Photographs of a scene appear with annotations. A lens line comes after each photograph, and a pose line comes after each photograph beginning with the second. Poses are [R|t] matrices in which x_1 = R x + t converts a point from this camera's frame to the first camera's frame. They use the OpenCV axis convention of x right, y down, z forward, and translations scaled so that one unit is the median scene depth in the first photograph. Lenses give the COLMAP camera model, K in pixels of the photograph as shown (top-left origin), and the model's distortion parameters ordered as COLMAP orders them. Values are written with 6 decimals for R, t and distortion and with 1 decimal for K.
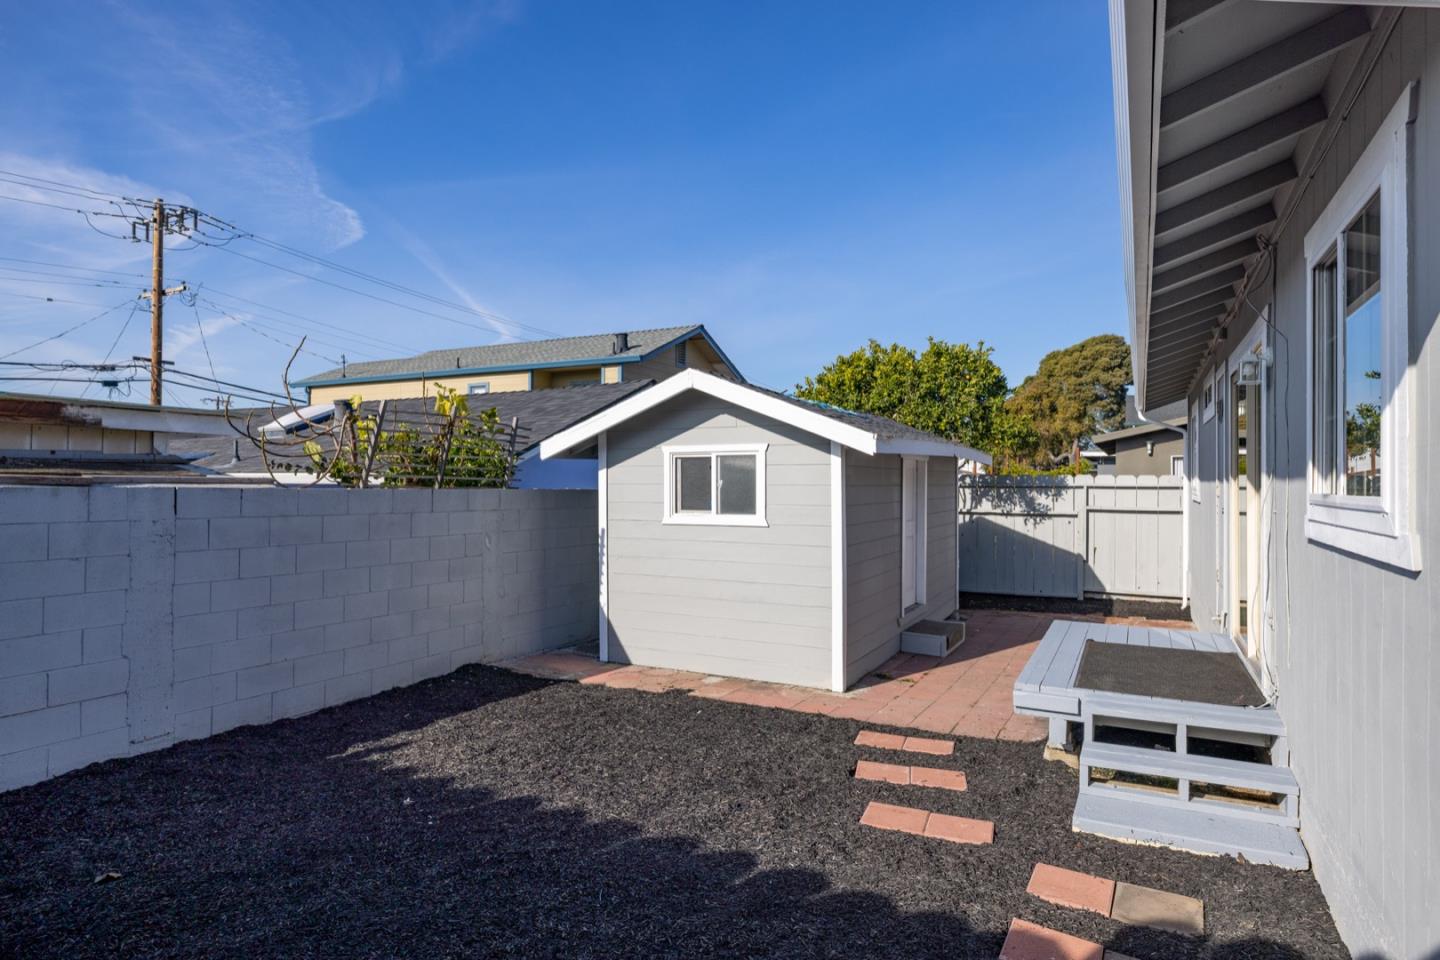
lens RADIAL K [[797.8, 0, 720.1], [0, 797.8, 483.1], [0, 0, 1]] dist [-0.000464, -0.000169]
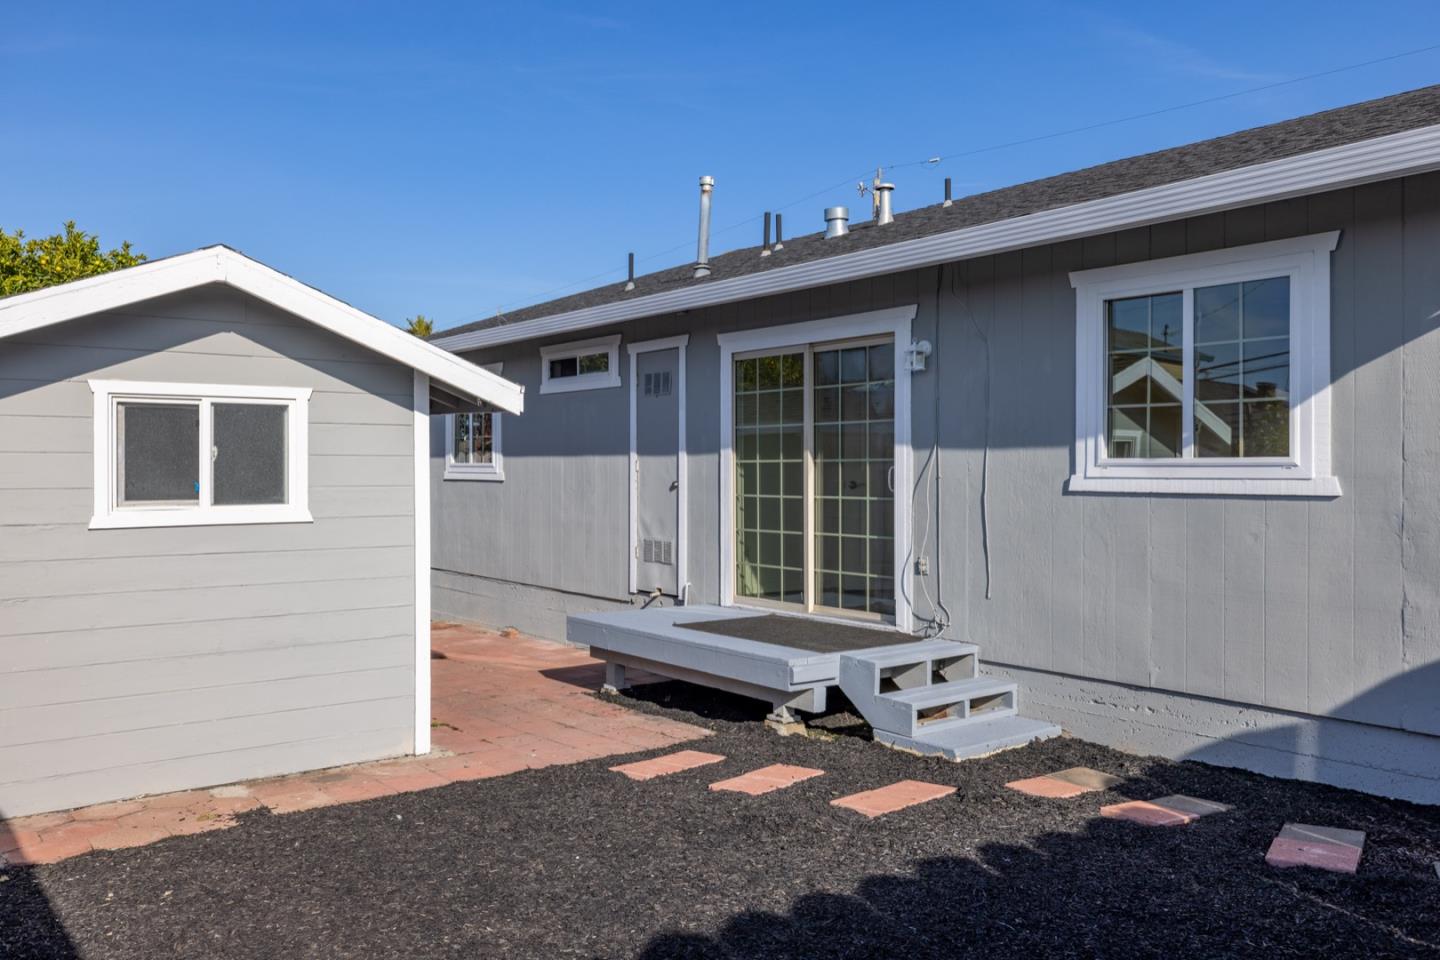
lens RADIAL K [[1184.6, 0, 721.8], [0, 1184.6, 477.6], [0, 0, 1]] dist [0.008828, -0.010112]
pose [[0.425204, -0.012180, 0.905016, -0.624041], [-0.001341, 0.999900, 0.014087, 0.006576], [-0.905096, -0.007204, 0.425145, 0.310660]]
